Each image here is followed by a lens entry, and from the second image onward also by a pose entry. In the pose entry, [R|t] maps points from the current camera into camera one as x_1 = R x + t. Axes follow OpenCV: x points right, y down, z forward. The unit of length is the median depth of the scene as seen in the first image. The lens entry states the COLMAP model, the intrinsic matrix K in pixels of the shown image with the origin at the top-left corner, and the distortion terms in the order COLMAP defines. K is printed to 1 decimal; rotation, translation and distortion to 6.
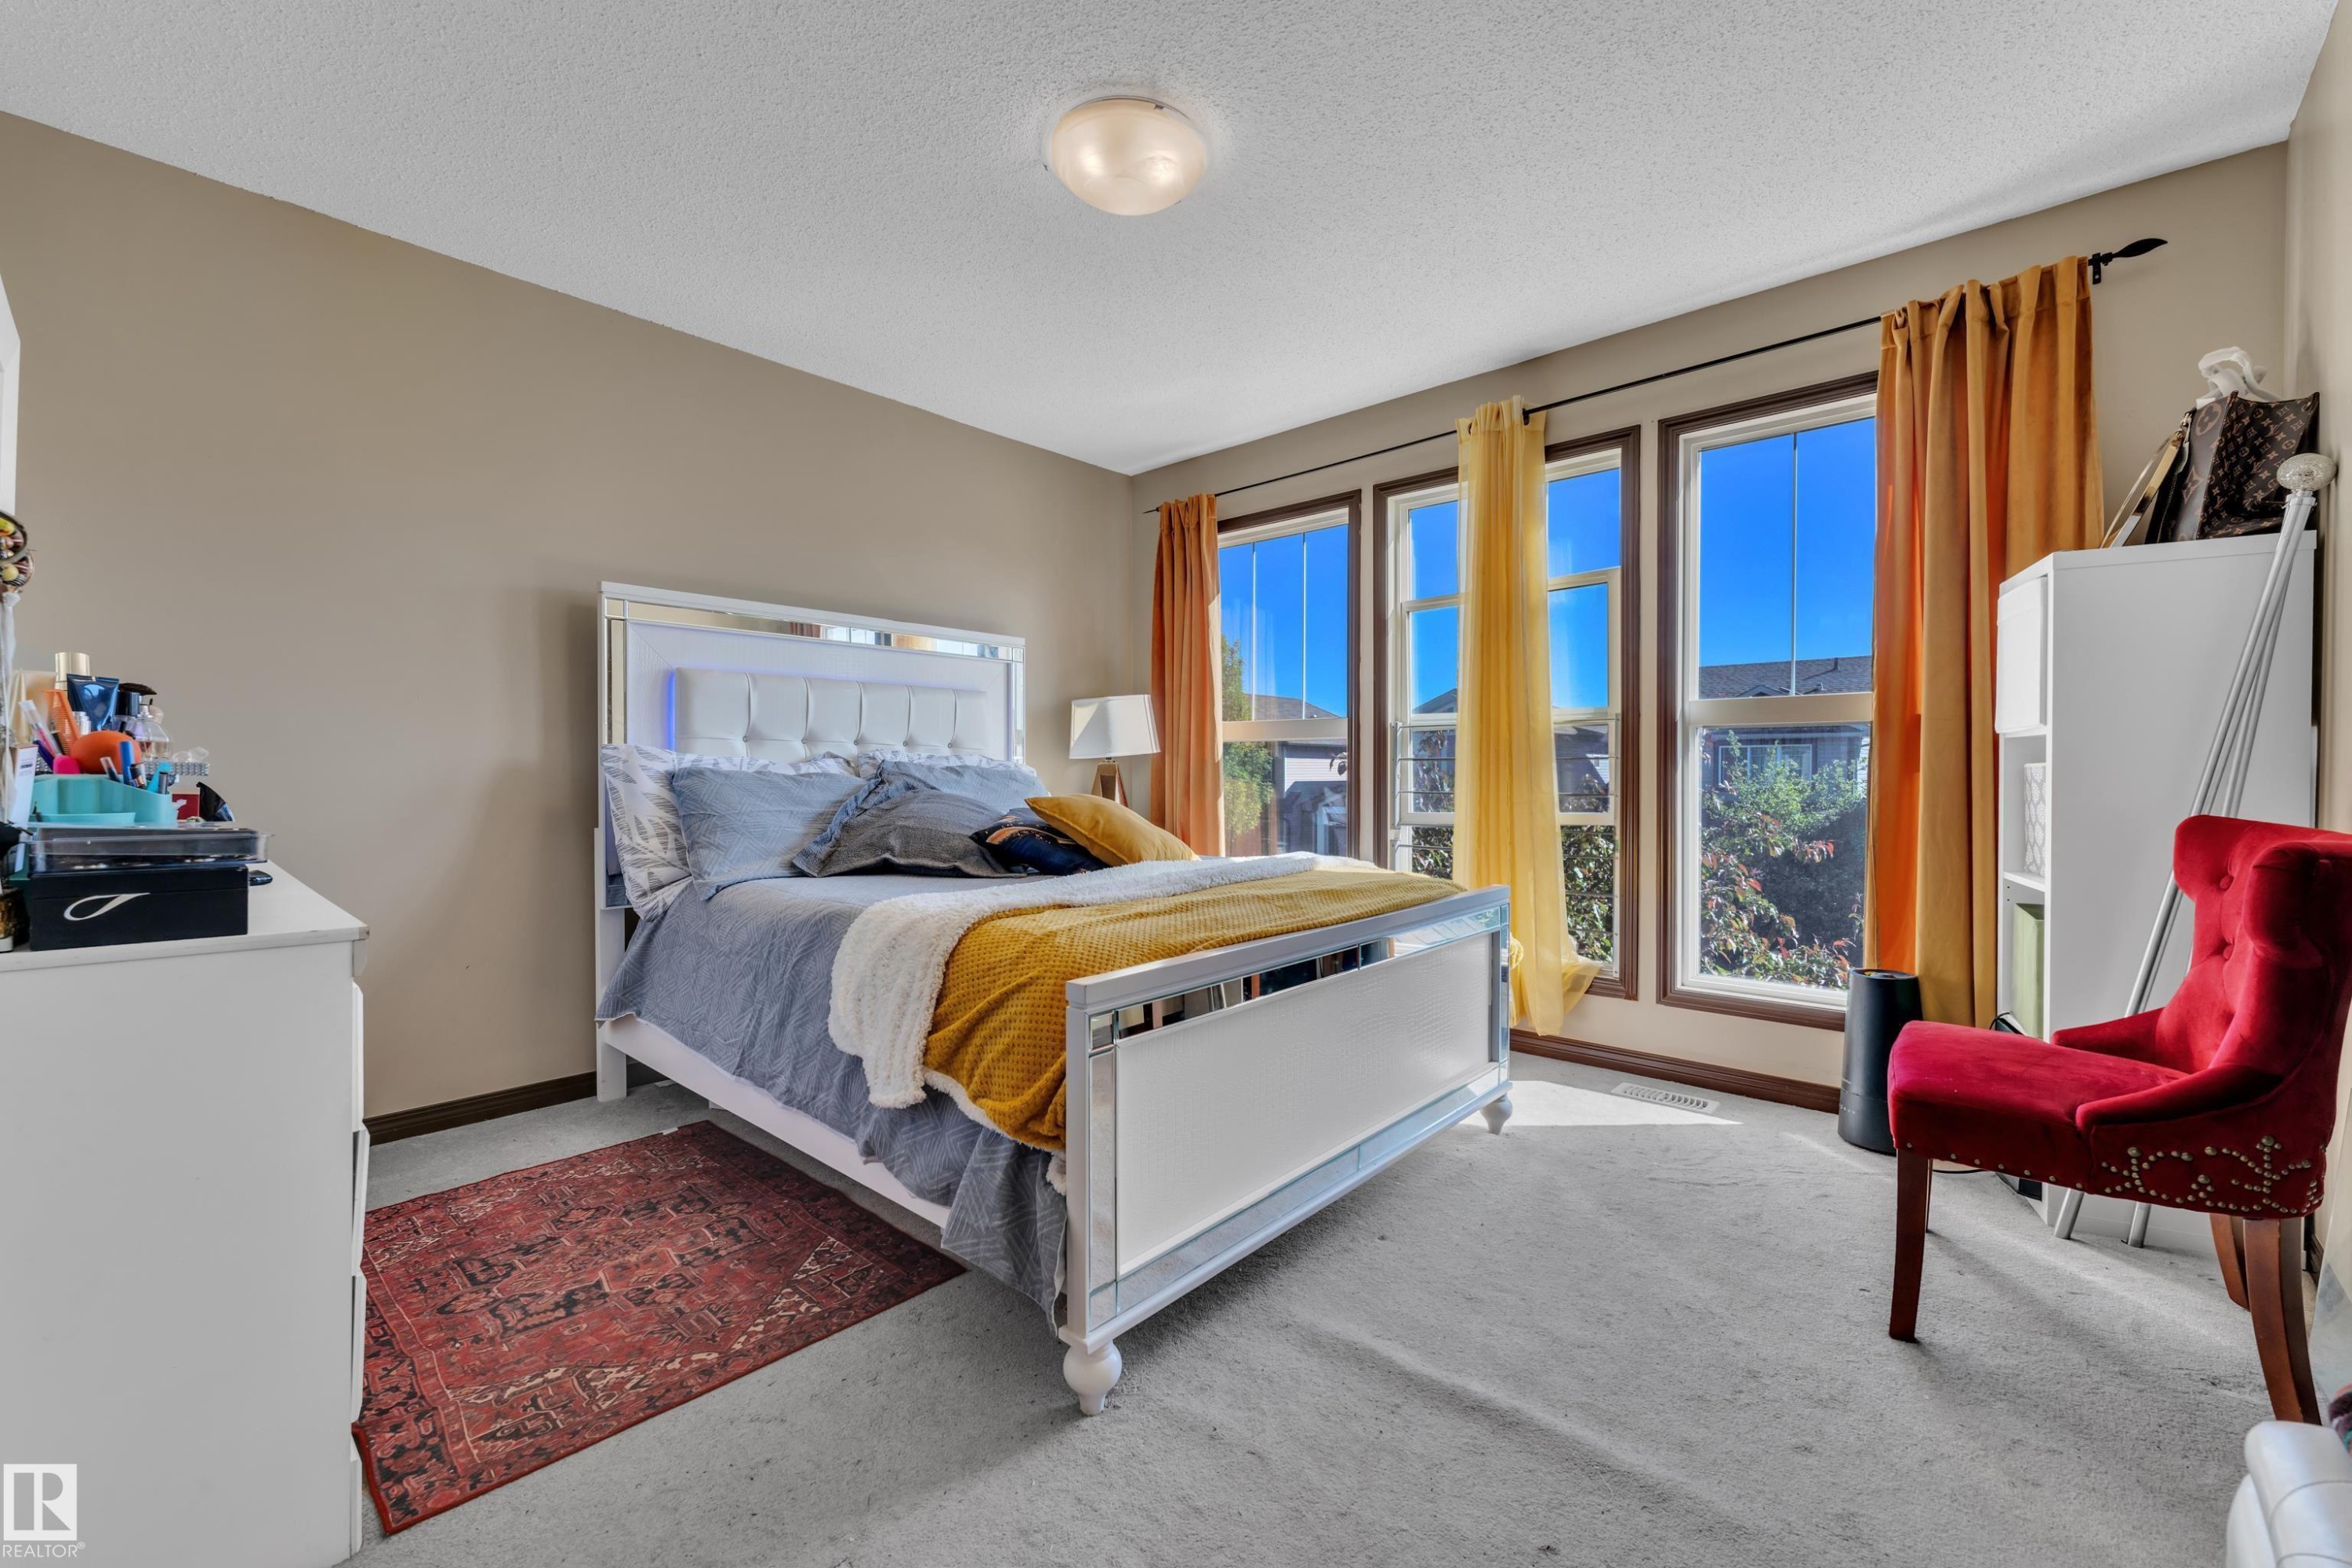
lens RADIAL K [[954.0, 0, 1181.9], [0, 954.0, 774.9], [0, 0, 1]] dist [-0.002834, -0.000580]
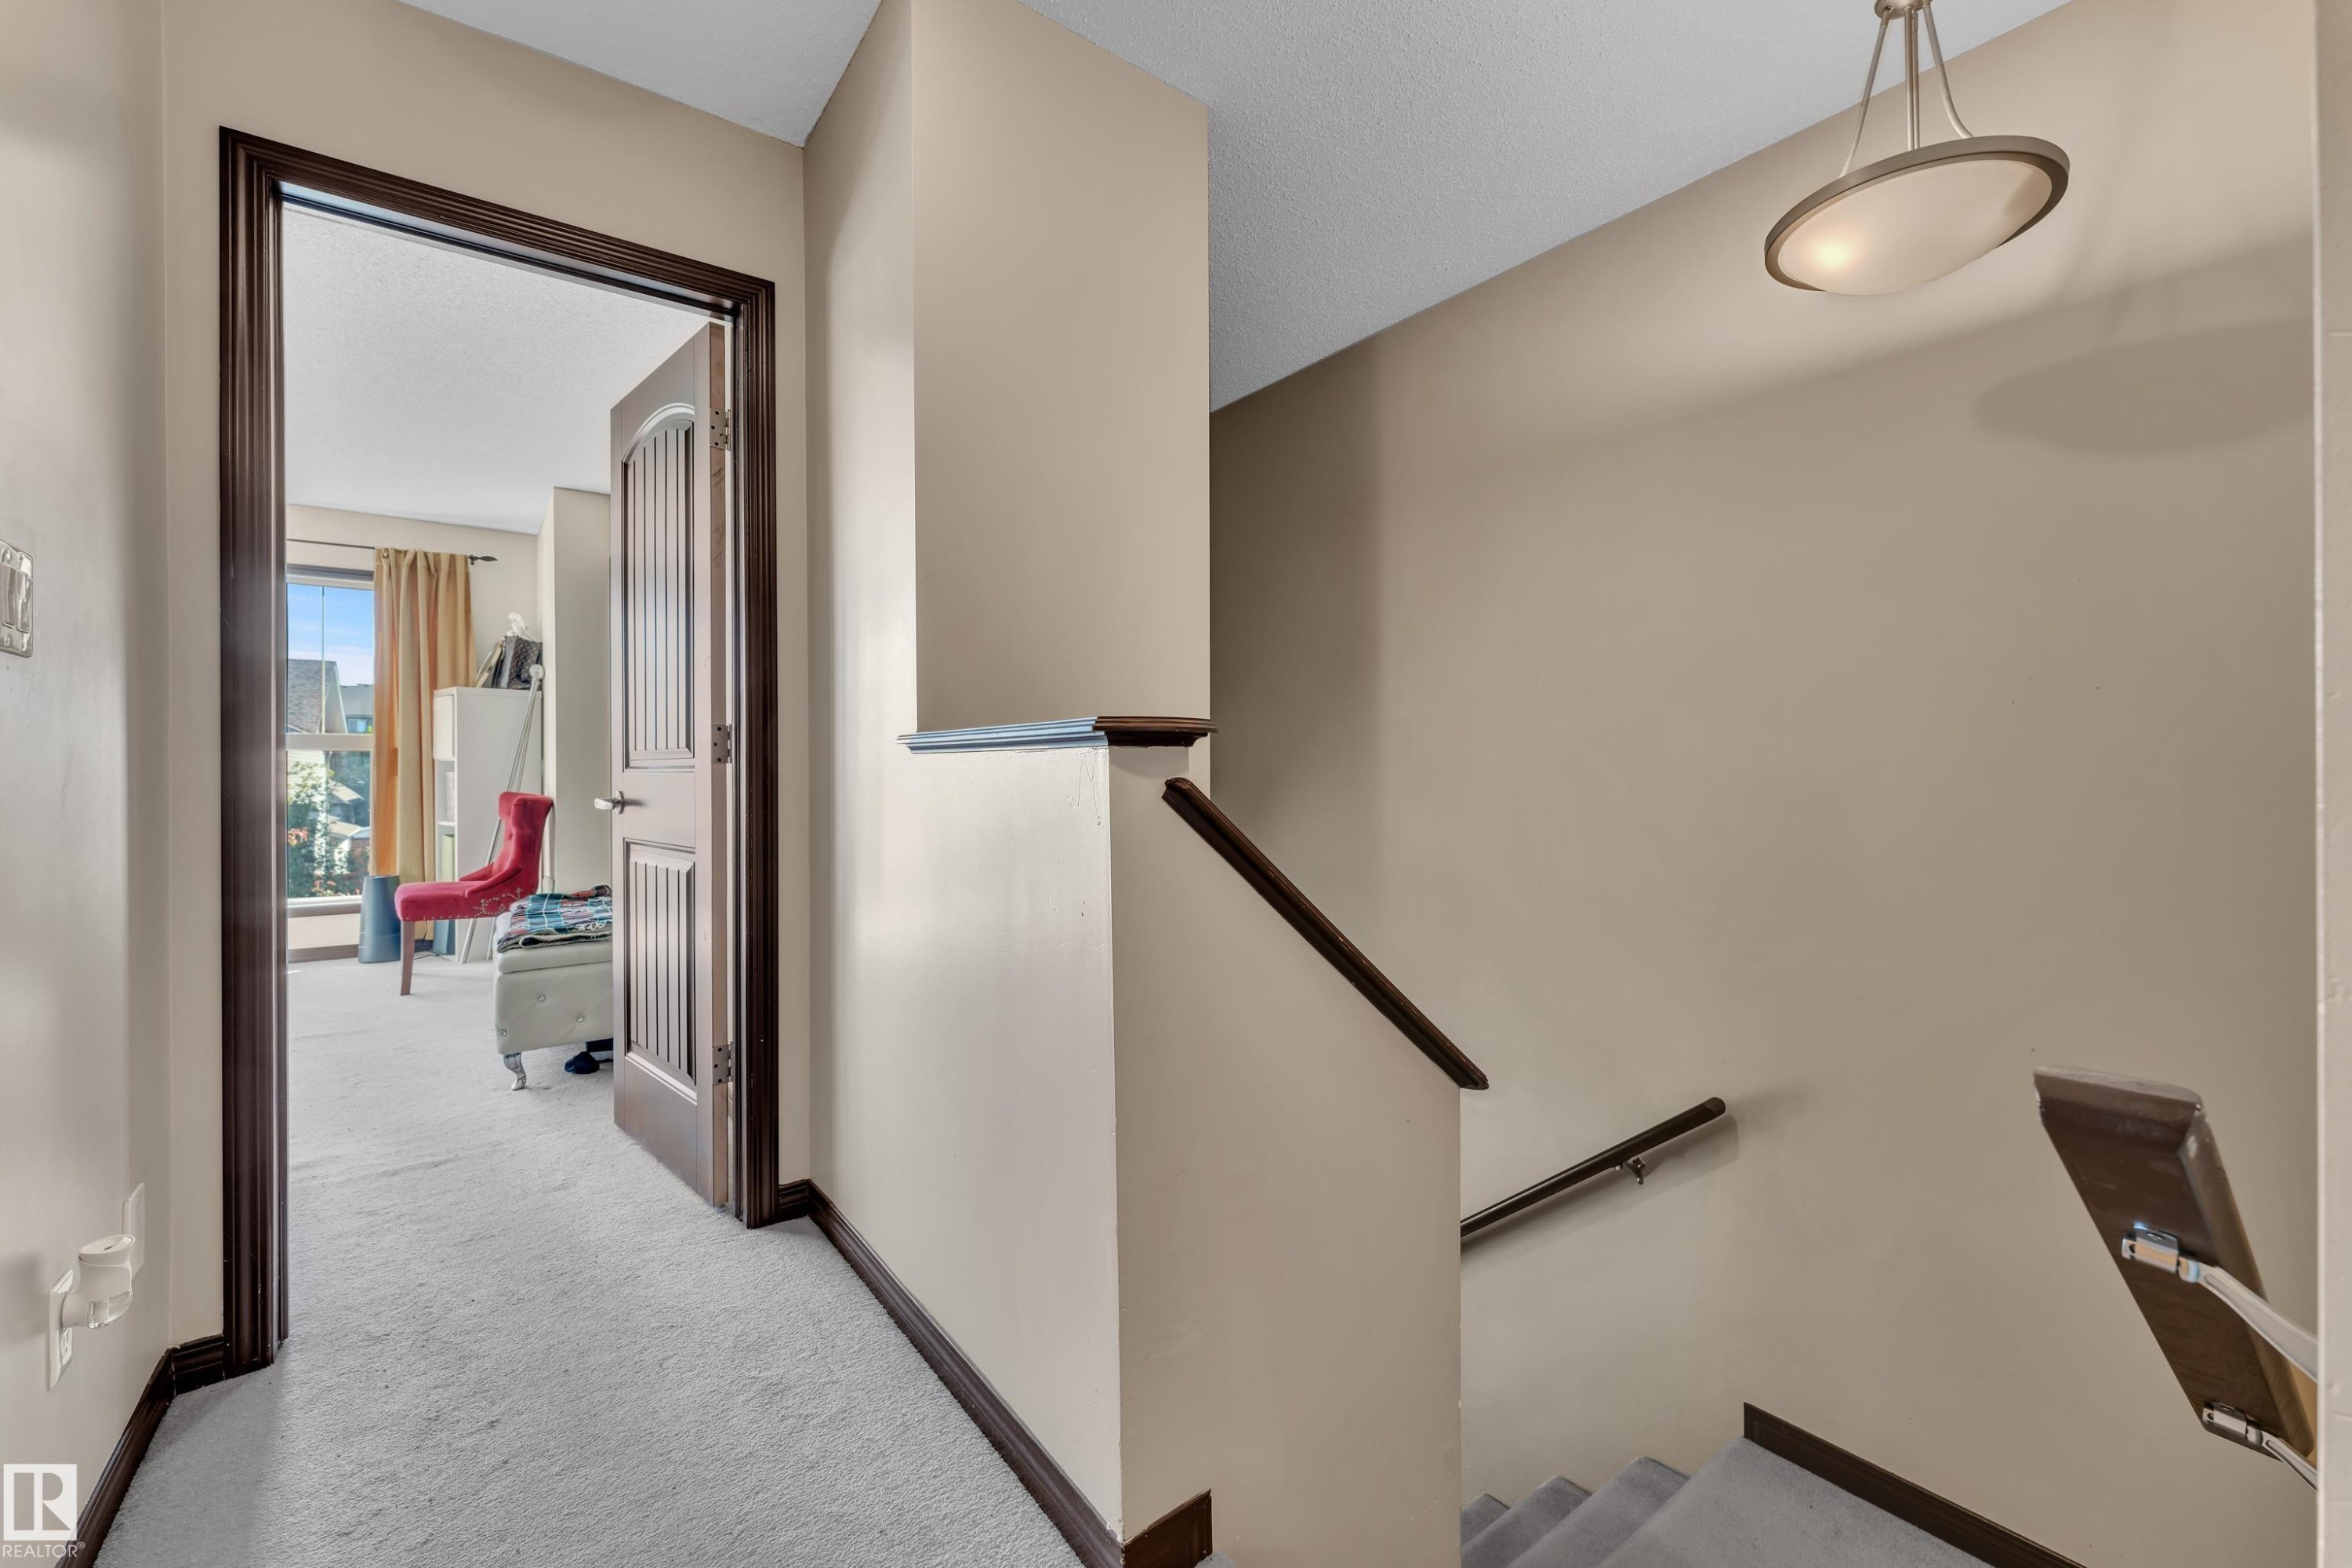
lens RADIAL K [[954.0, 0, 1168.7], [0, 954.0, 774.4], [0, 0, 1]] dist [-0.002834, -0.000580]
pose [[0.189075, -0.002853, 0.981959, -1.044069], [0.013329, 0.999911, 0.000339, 0.014483], [-0.981872, 0.013024, 0.189096, -1.150467]]
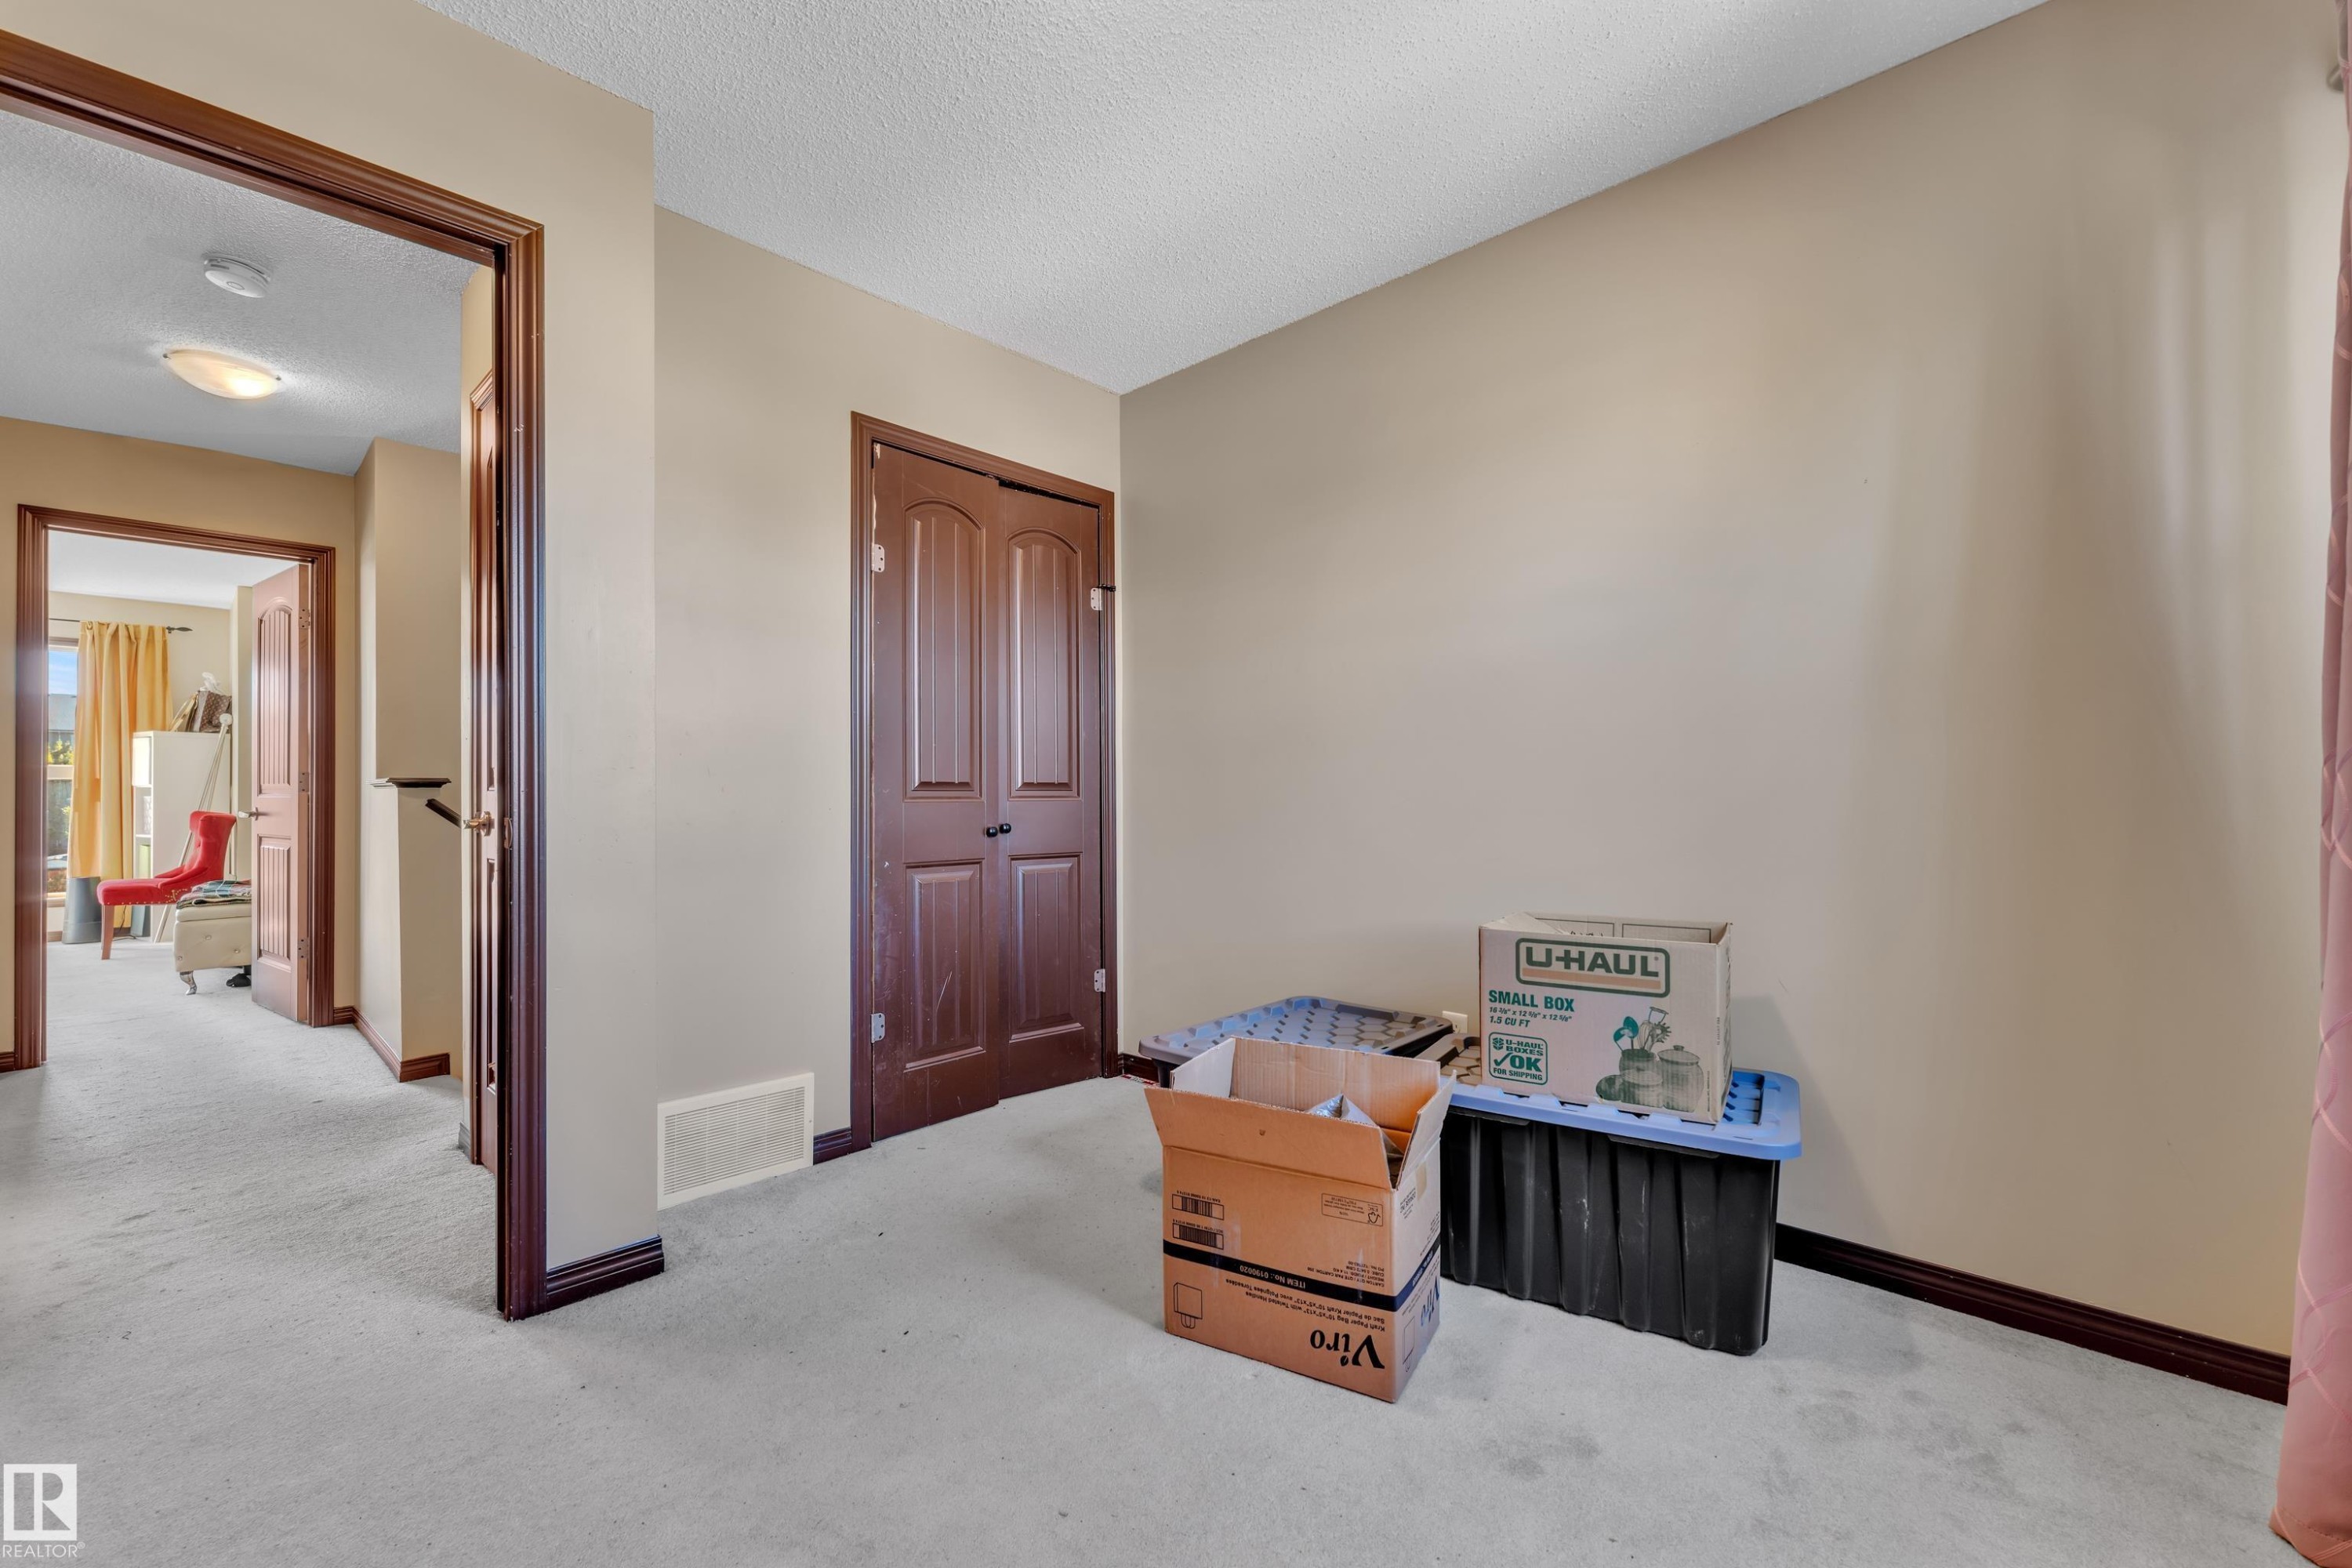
lens RADIAL K [[954.0, 0, 1183.9], [0, 954.0, 788.0], [0, 0, 1]] dist [-0.002834, -0.000580]
pose [[0.013306, 0.007047, 0.999887, -2.034742], [0.014103, 0.999874, -0.007235, 0.027755], [-0.999812, 0.014198, 0.013205, -2.285080]]
